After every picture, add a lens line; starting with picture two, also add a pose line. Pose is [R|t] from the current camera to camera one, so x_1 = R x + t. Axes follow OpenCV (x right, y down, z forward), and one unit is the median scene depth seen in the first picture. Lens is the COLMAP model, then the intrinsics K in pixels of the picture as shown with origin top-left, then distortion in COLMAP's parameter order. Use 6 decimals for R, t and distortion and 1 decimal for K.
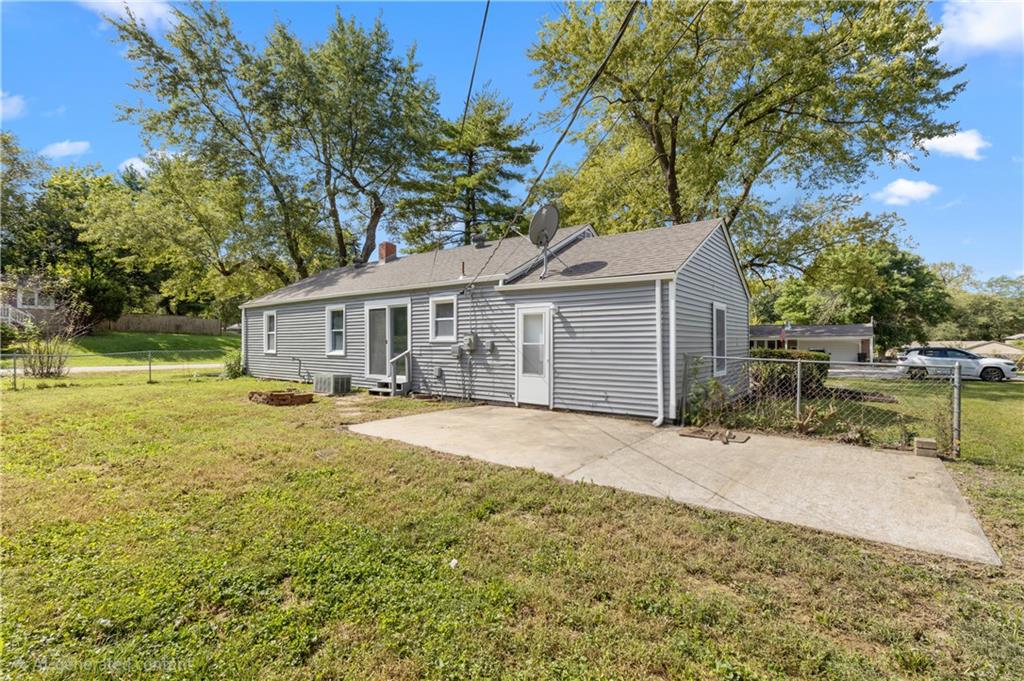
lens RADIAL K [[461.4, 0, 514.5], [0, 461.4, 341.6], [0, 0, 1]] dist [-0.001274, 0.000010]
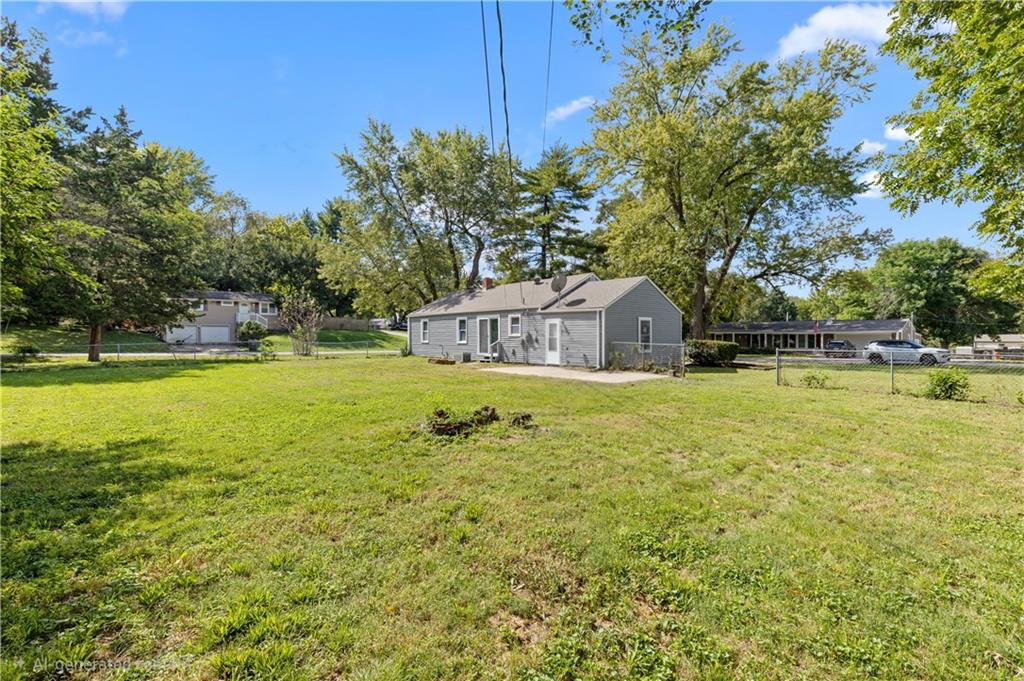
lens RADIAL K [[461.4, 0, 511.4], [0, 461.4, 340.1], [0, 0, 1]] dist [-0.001274, 0.000010]
pose [[0.978354, 0.000375, -0.206936, 0.216942], [0.001874, 0.999941, 0.010672, -0.003666], [0.206928, -0.010829, 0.978296, -0.863497]]
